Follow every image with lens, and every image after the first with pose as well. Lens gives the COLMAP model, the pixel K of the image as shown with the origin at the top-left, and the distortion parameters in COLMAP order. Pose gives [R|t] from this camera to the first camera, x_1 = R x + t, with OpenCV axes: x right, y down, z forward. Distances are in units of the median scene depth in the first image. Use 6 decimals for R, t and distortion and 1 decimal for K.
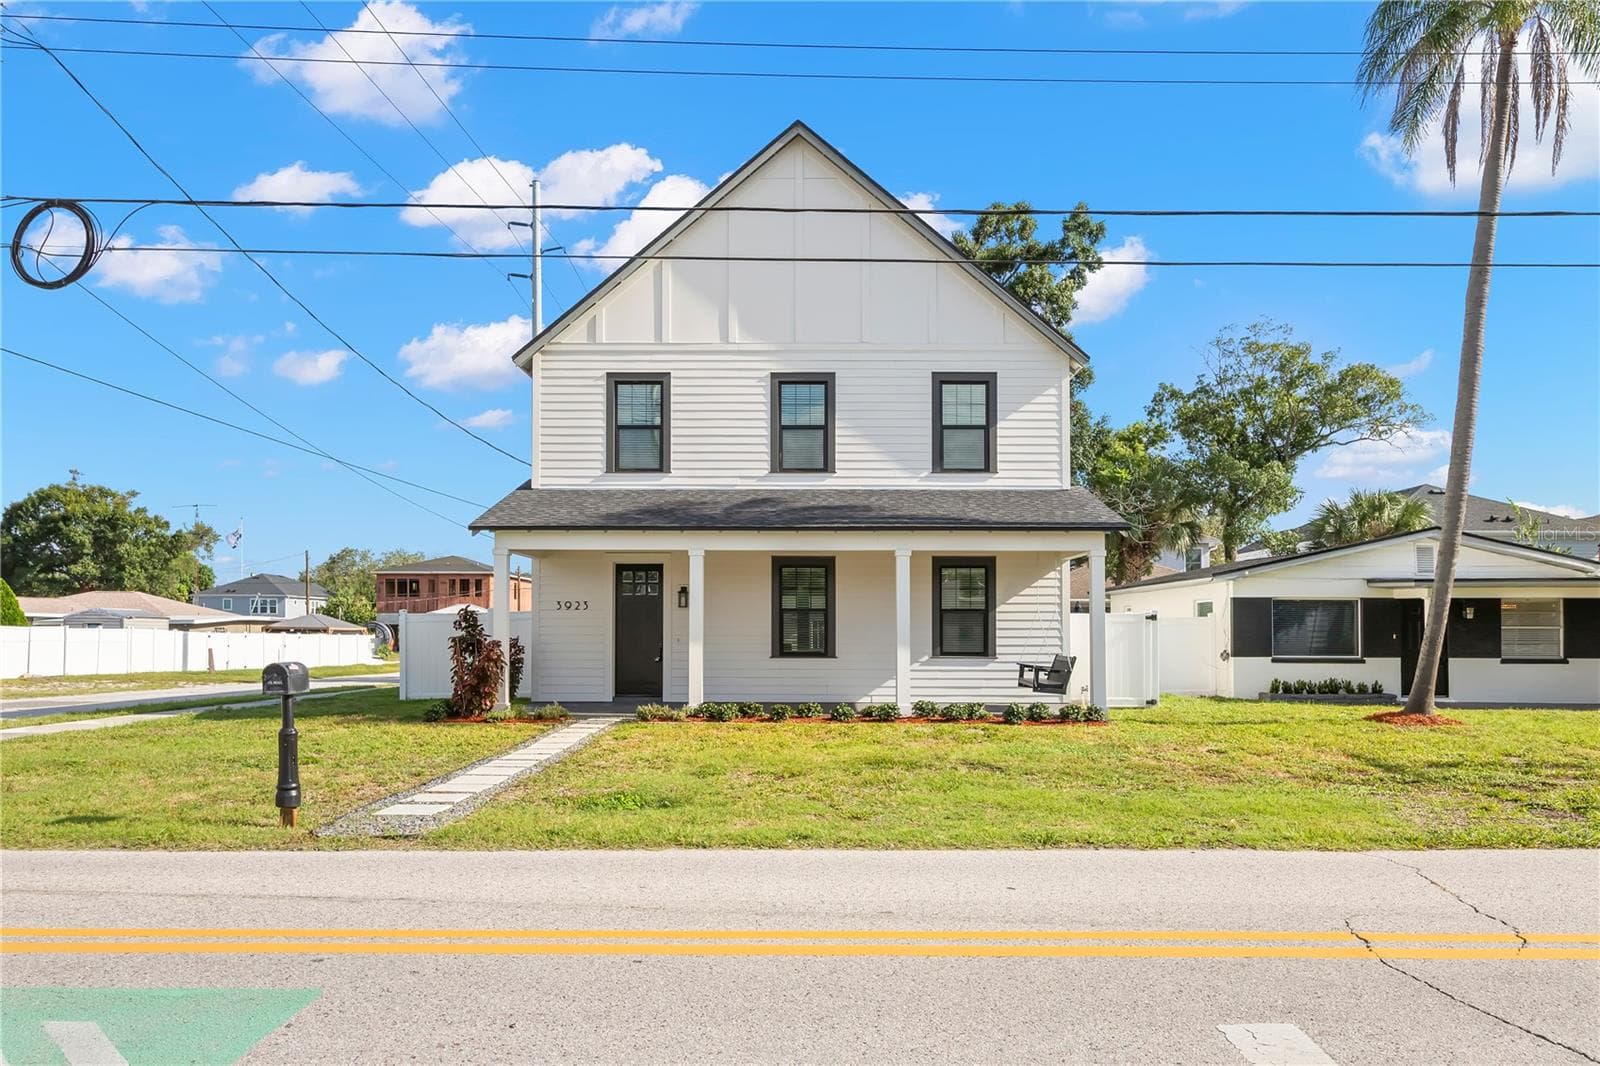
lens RADIAL K [[1116.8, 0, 806.2], [0, 1116.8, 580.2], [0, 0, 1]] dist [-0.005357, -0.008671]
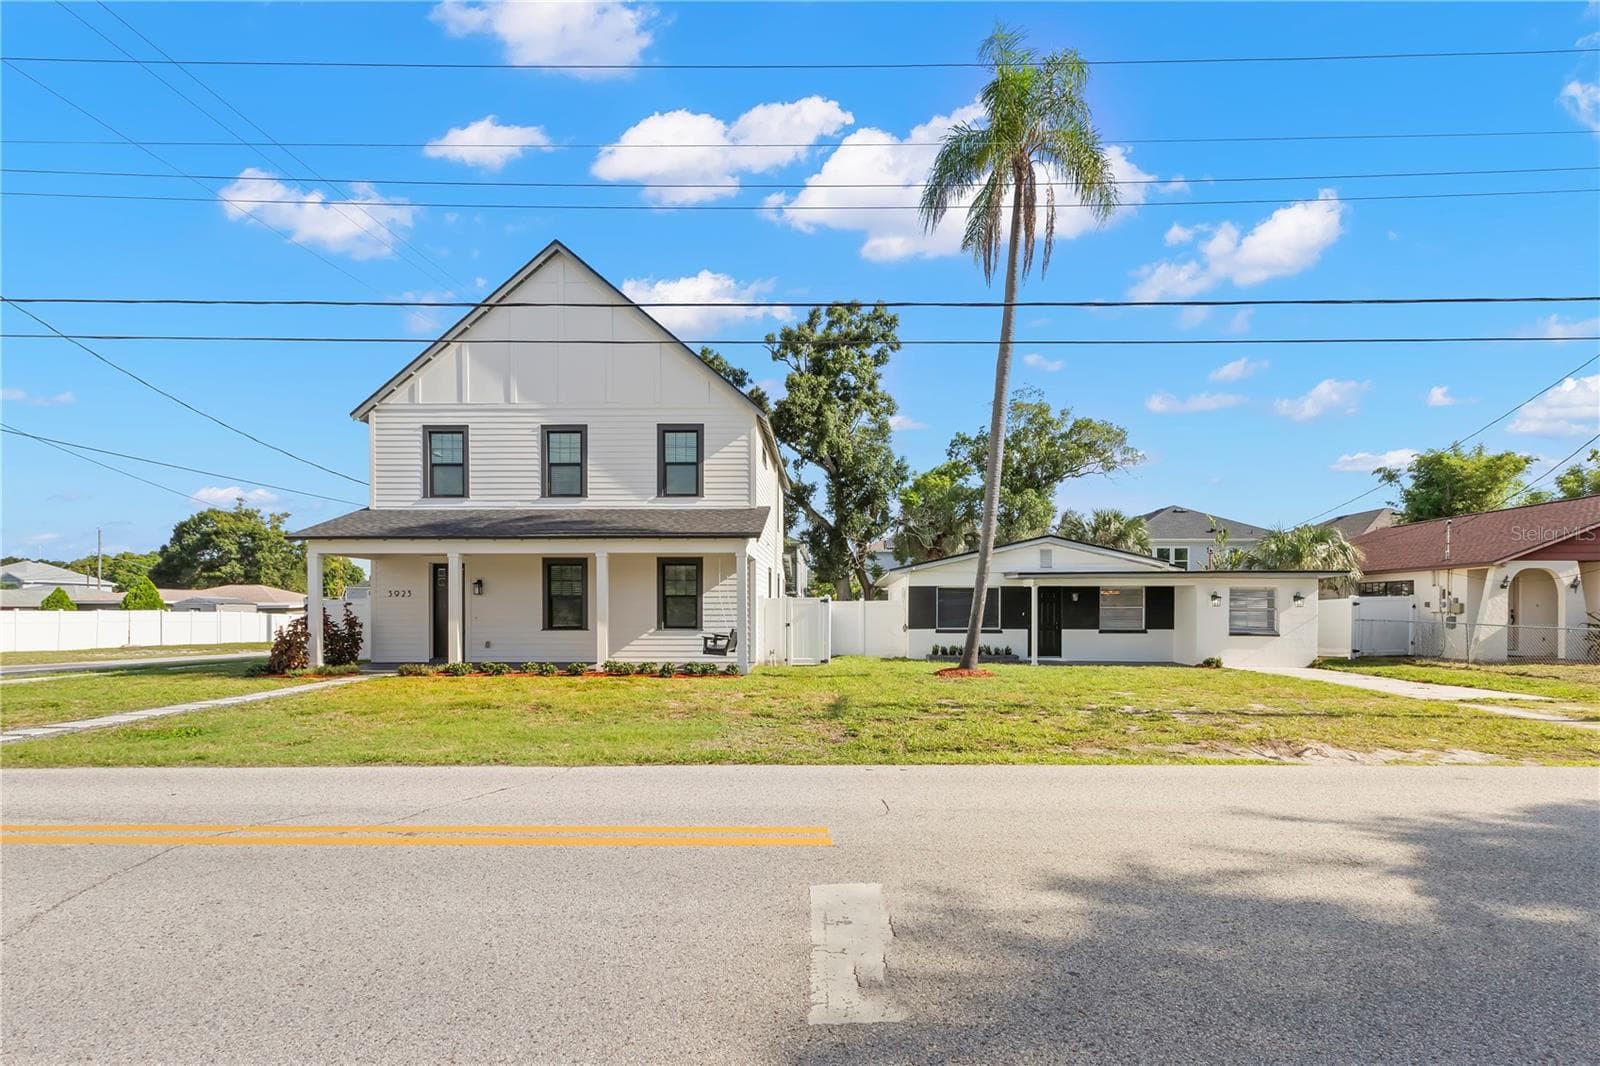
lens RADIAL K [[797.0, 0, 822.8], [0, 797.0, 605.3], [0, 0, 1]] dist [-0.000557, 0.000451]
pose [[0.999994, -0.003055, -0.001727, 0.317681], [0.003116, 0.999326, 0.036576, 0.002626], [0.001614, -0.036581, 0.999329, 0.005586]]
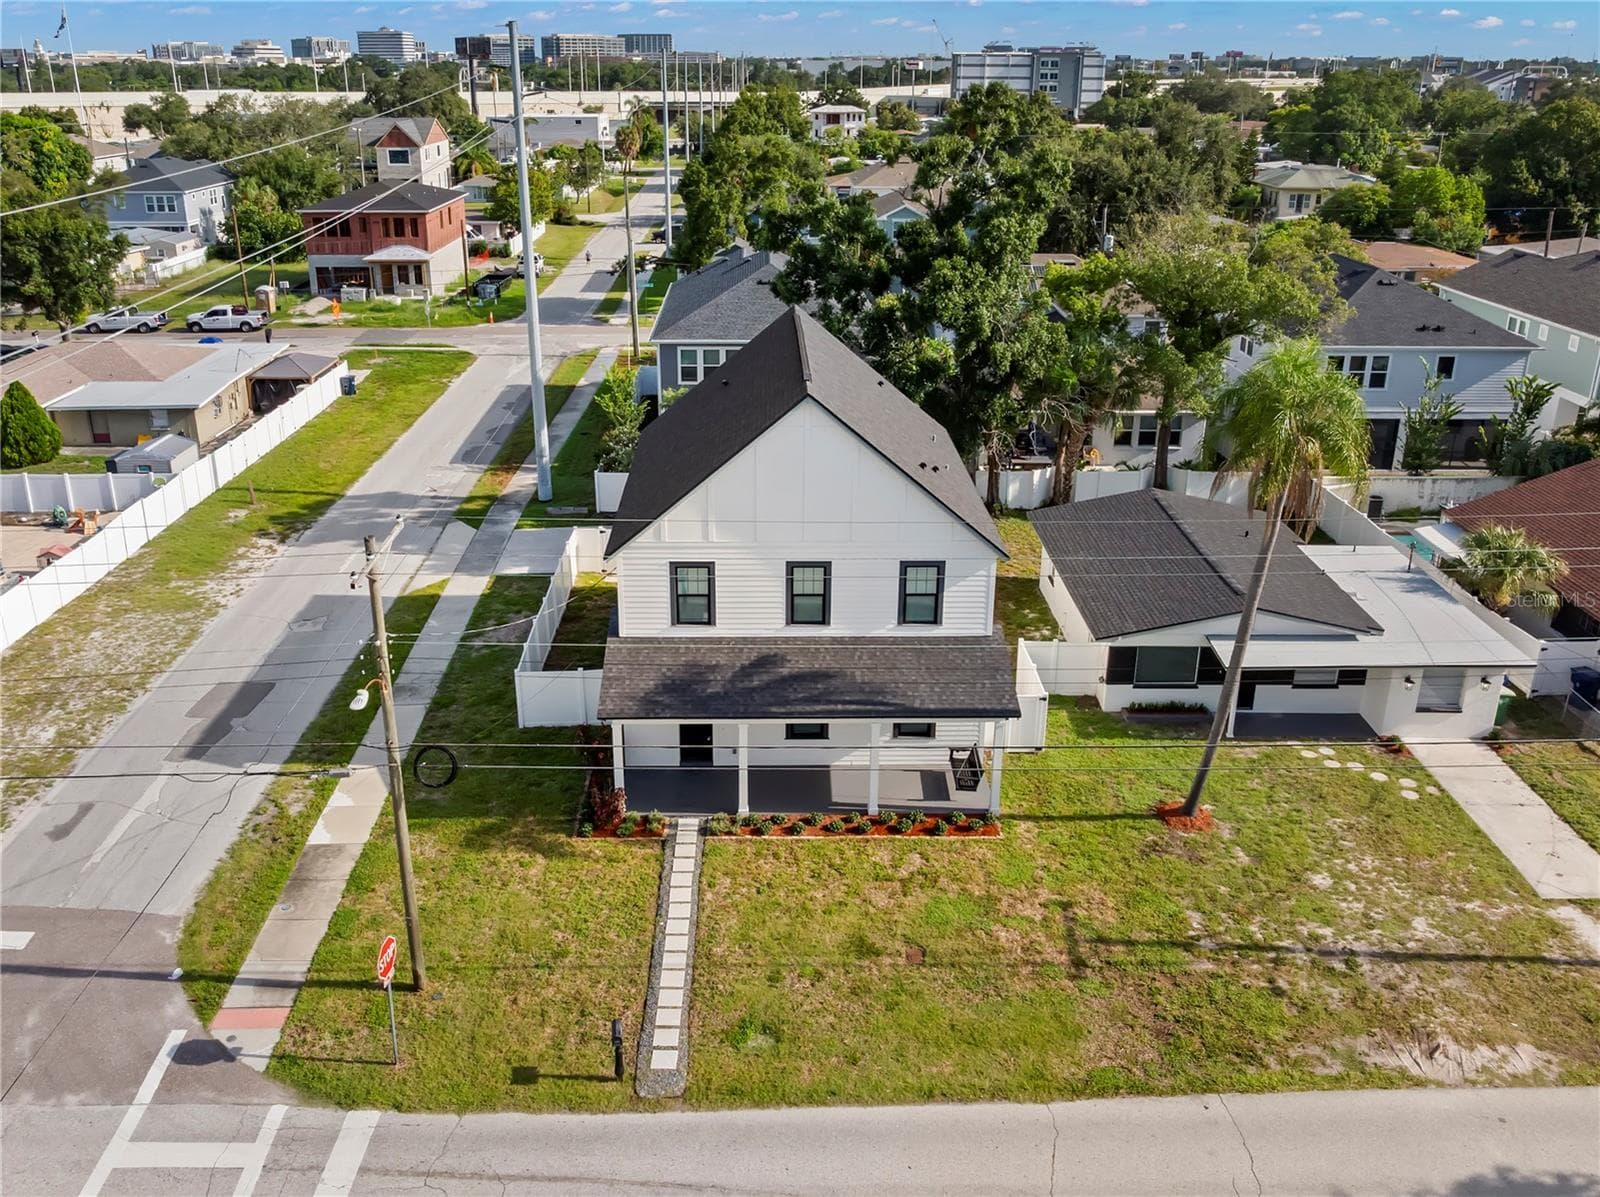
lens RADIAL K [[1298.3, 0, 776.9], [0, 1298.3, 529.7], [0, 0, 1]] dist [-0.026437, 0.000558]
pose [[0.999840, -0.006535, 0.016626, -0.070114], [0.000039, 0.931491, 0.363764, -0.815697], [-0.017864, -0.363706, 0.931343, -0.516337]]
